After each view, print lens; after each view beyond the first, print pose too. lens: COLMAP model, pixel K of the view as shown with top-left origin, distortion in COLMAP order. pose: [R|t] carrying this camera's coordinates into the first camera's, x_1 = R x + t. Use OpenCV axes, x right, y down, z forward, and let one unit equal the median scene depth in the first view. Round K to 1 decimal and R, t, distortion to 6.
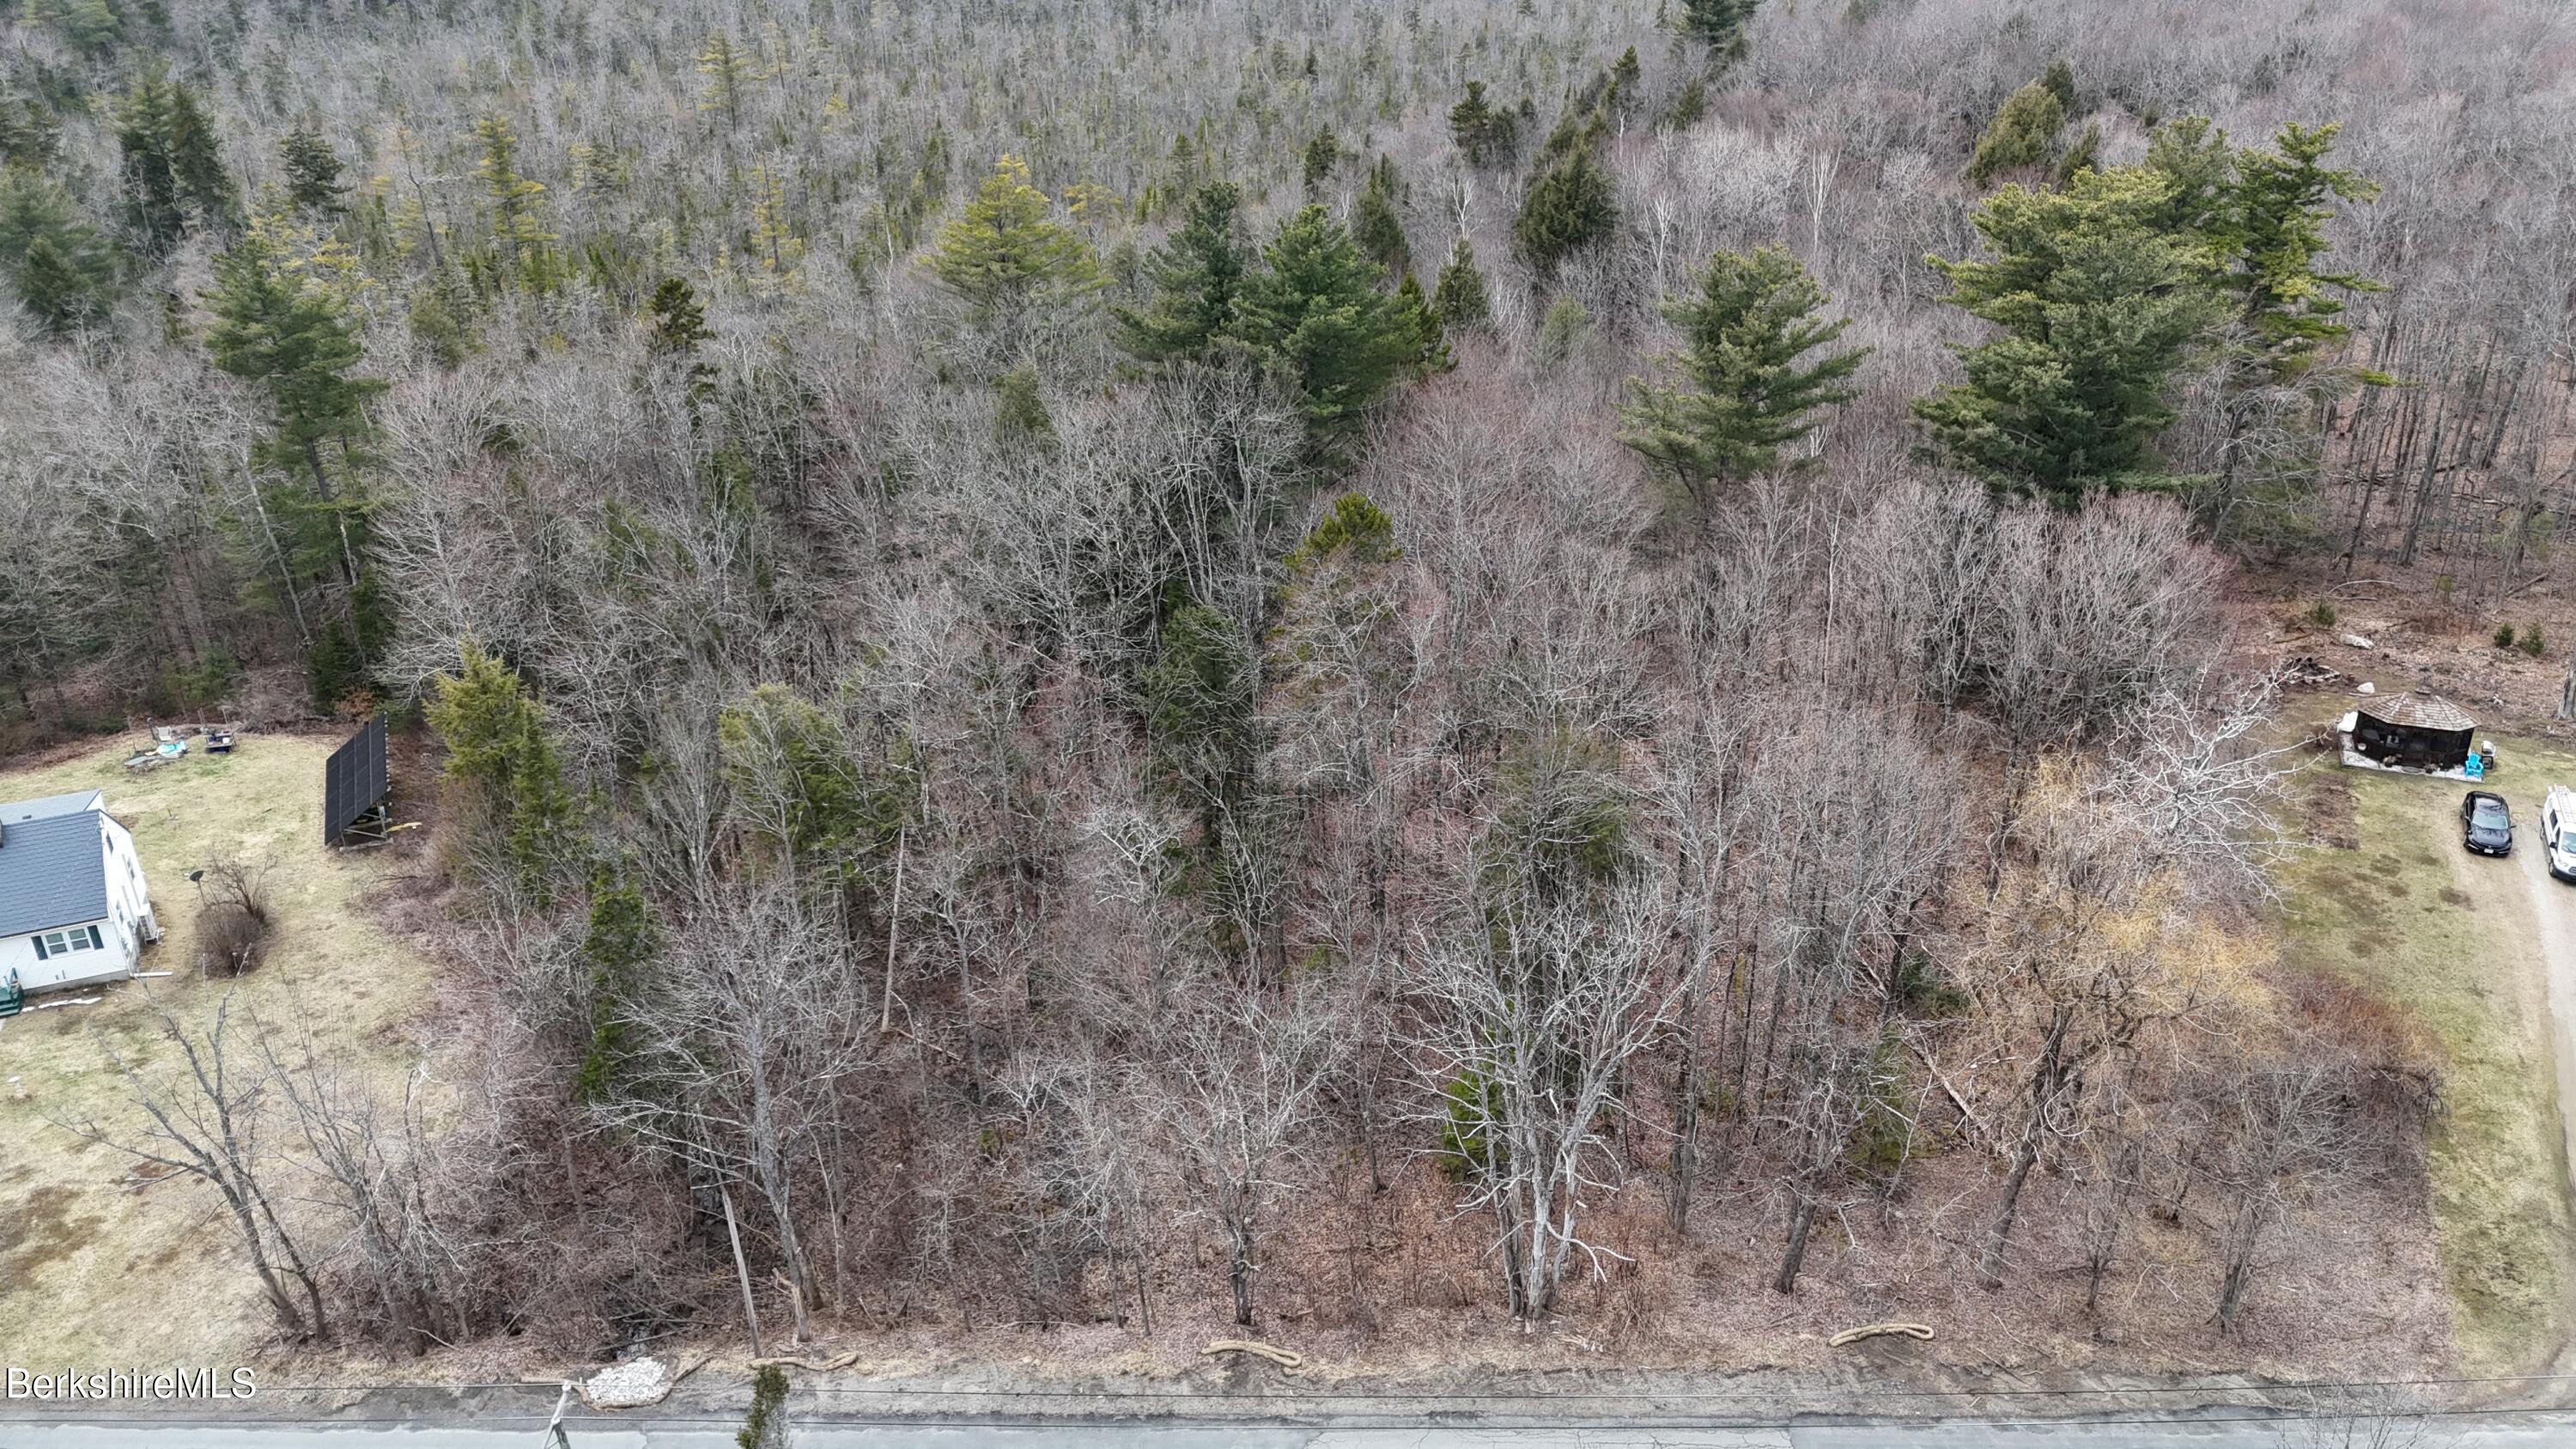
lens RADIAL K [[1888.1, 0, 1288.0], [0, 1888.1, 724.5], [0, 0, 1]] dist [0.081742, -0.085812]
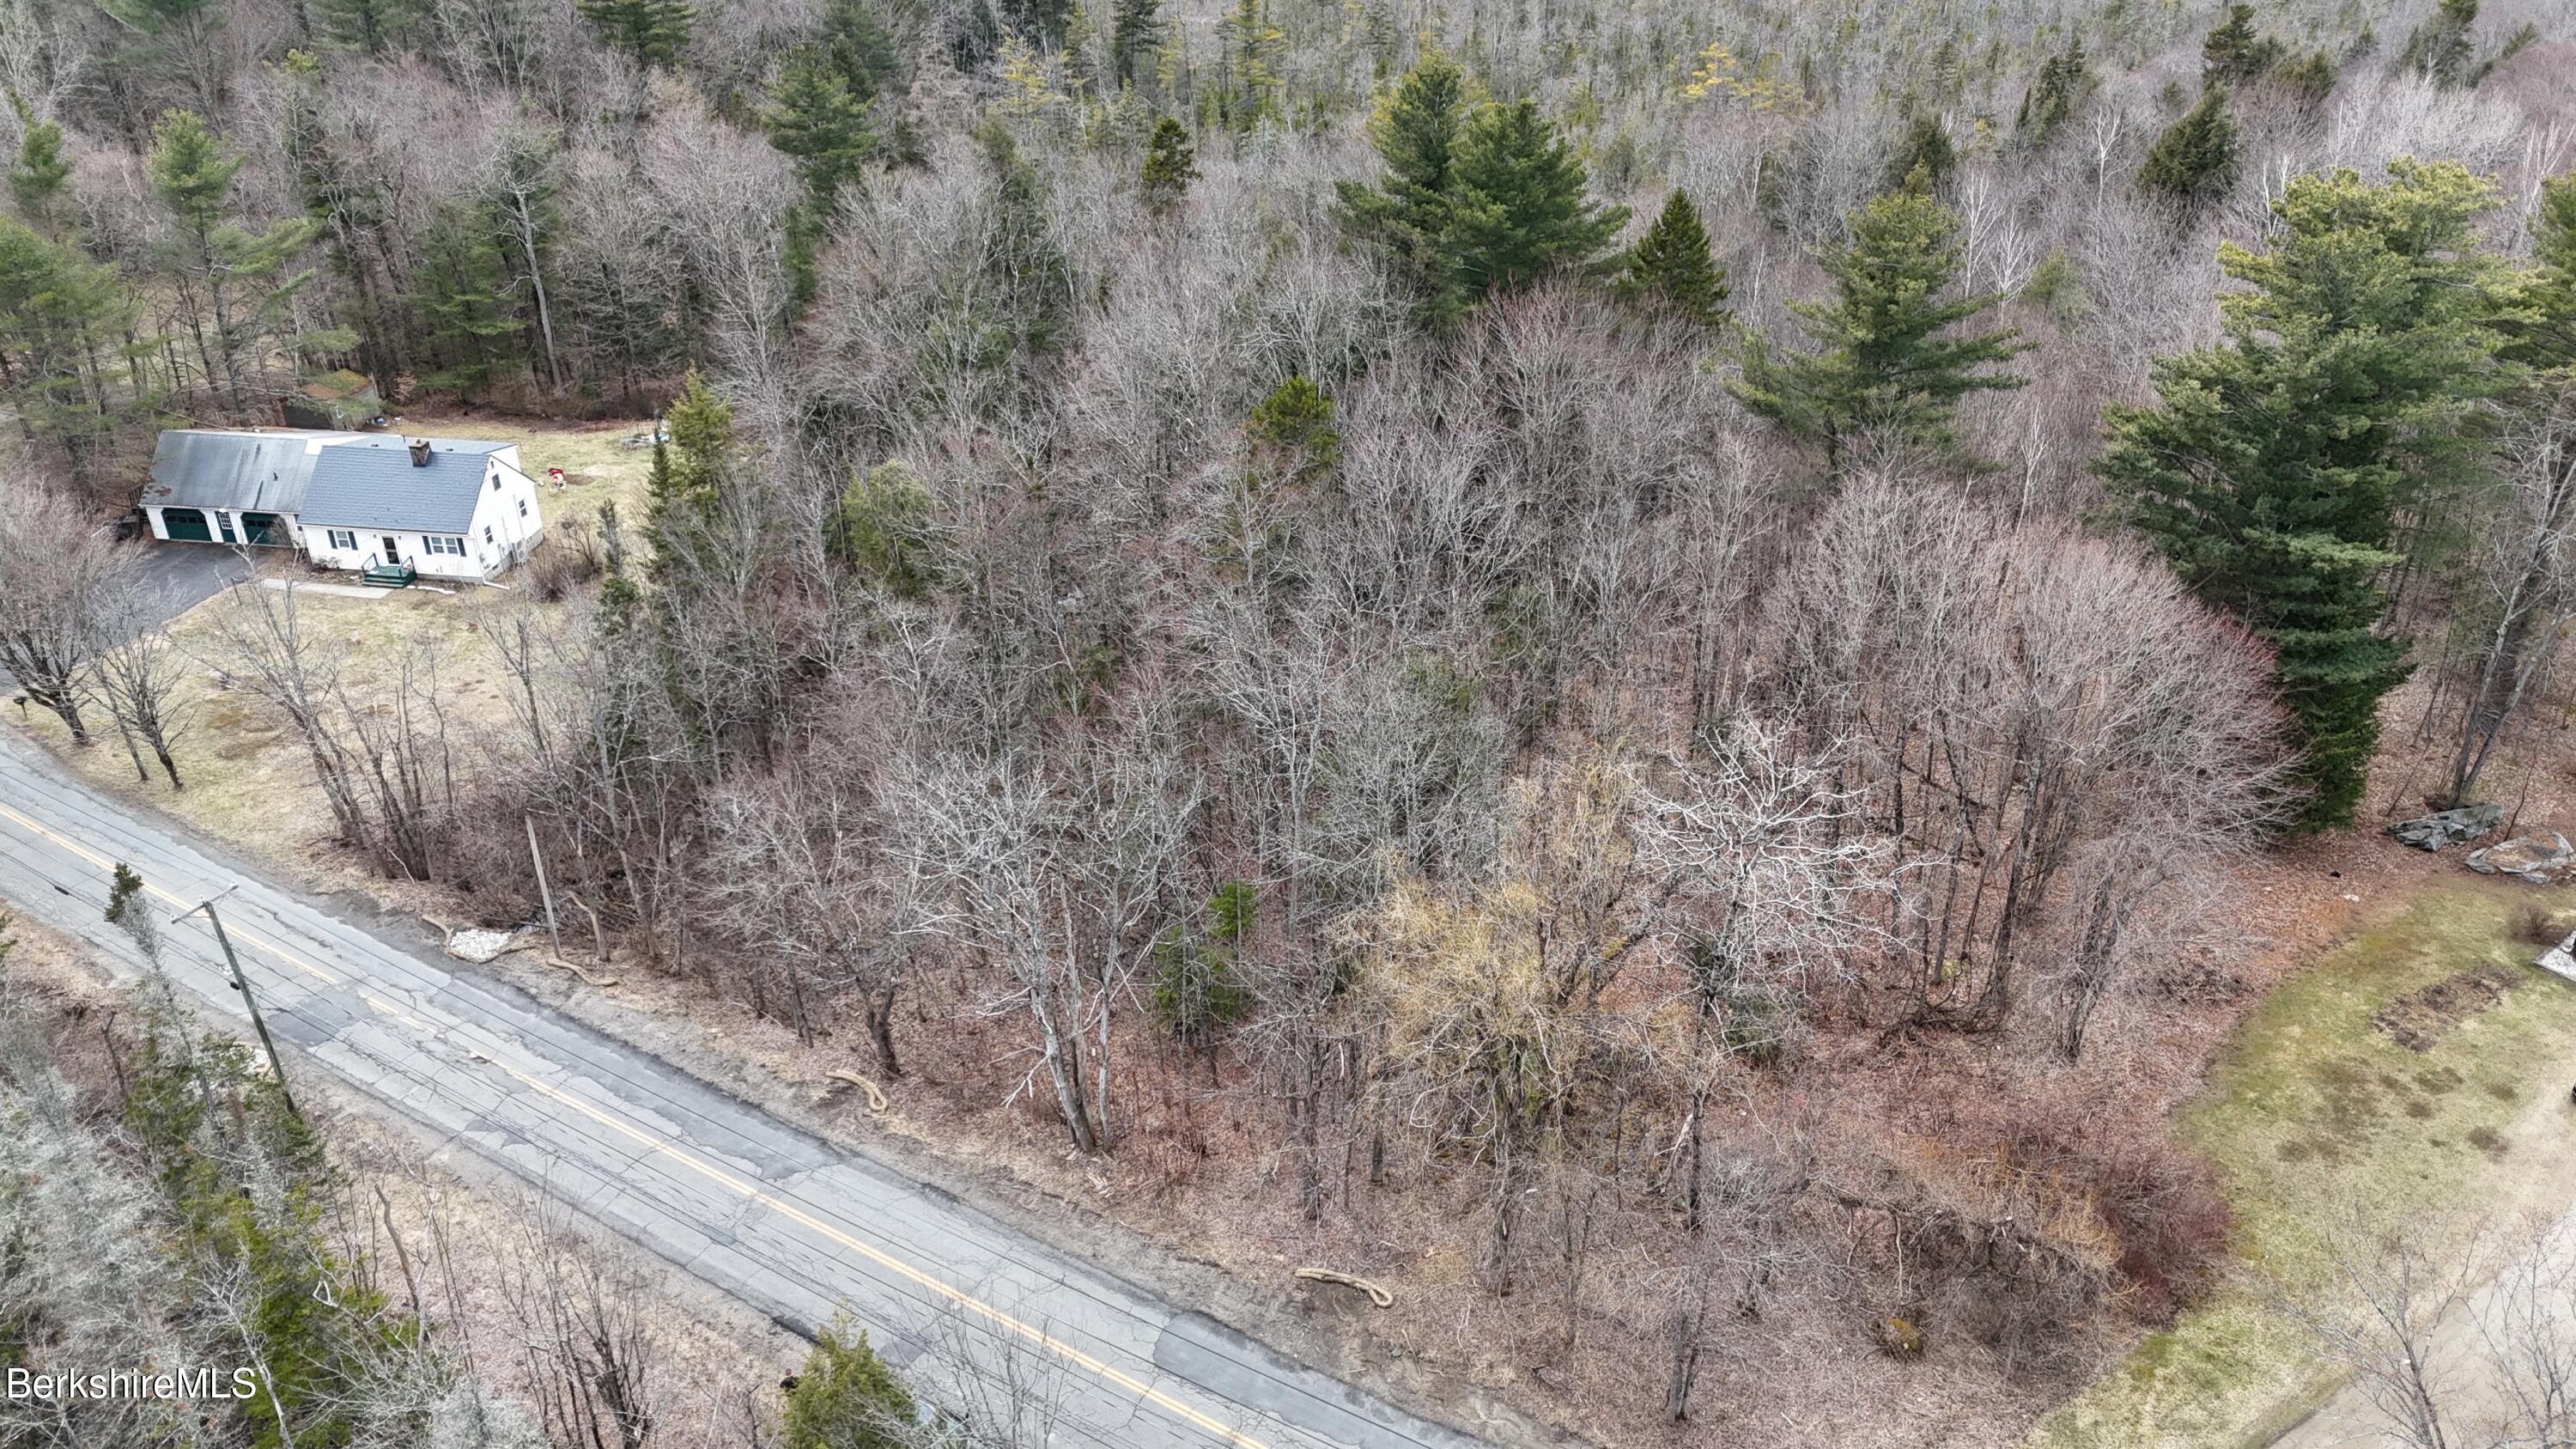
lens RADIAL K [[1888.1, 0, 1288.0], [0, 1888.1, 724.5], [0, 0, 1]] dist [0.081742, -0.085812]
pose [[0.858687, 0.253848, -0.445217, 0.644728], [-0.229792, 0.967199, 0.108266, -0.059834], [0.458097, 0.009341, 0.888853, 0.110344]]
